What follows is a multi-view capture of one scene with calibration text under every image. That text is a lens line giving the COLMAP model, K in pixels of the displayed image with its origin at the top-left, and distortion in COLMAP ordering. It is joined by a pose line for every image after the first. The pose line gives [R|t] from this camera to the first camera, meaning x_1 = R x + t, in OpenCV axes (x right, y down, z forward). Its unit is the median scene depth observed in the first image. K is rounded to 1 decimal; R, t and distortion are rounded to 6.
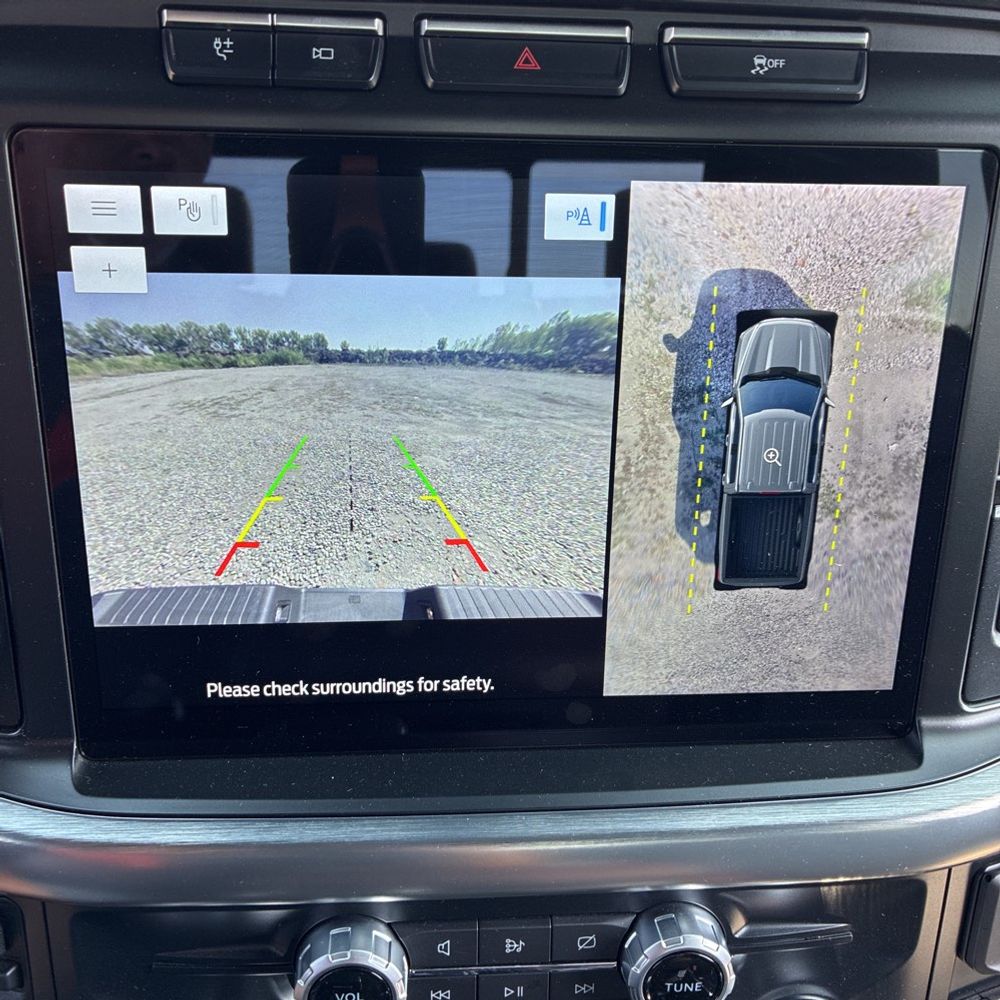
lens RADIAL K [[986.0, 0, 502.1], [0, 986.0, 502.4], [0, 0, 1]] dist [0.012773, 0.015477]
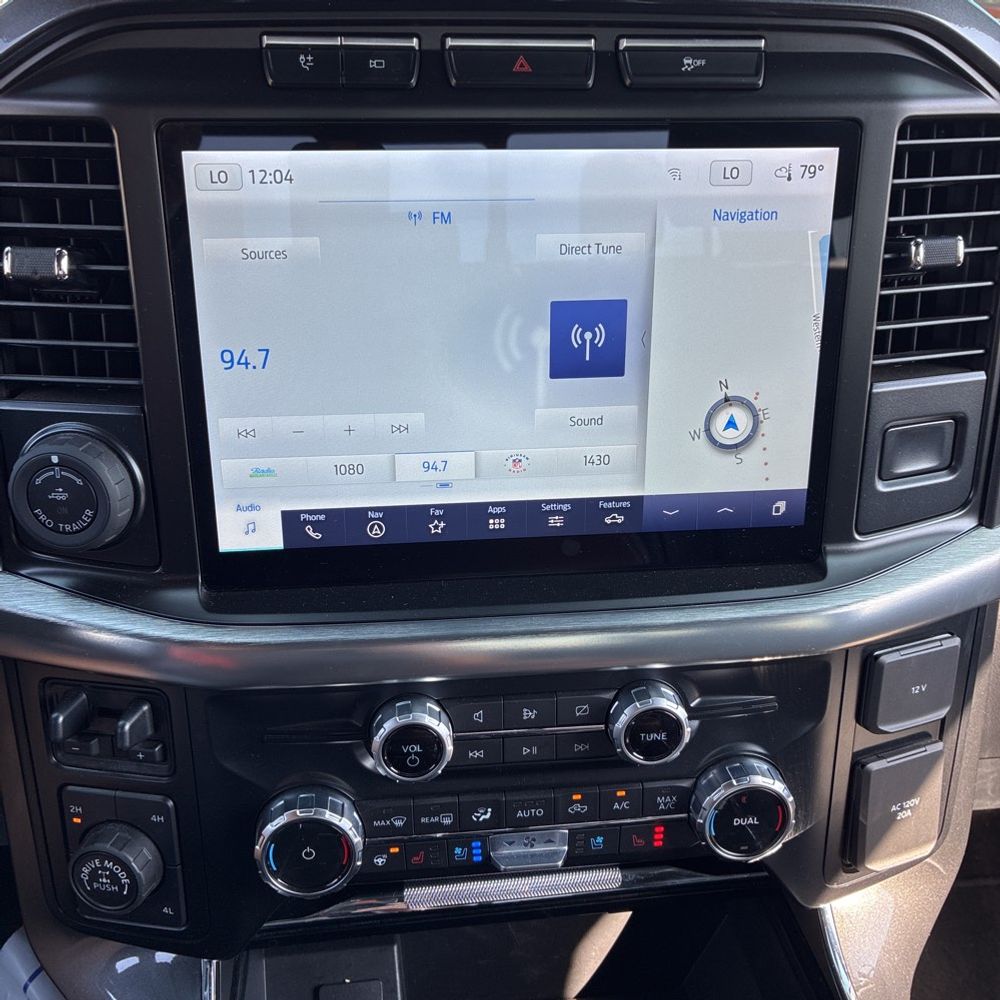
lens RADIAL K [[1004.8, 0, 500.7], [0, 1004.8, 492.2], [0, 0, 1]] dist [0.015939, 0.022798]
pose [[0.999338, -0.030446, 0.019917, -0.046805], [0.030230, 0.999482, 0.011067, 0.127780], [-0.020244, -0.010458, 0.999740, -0.392355]]
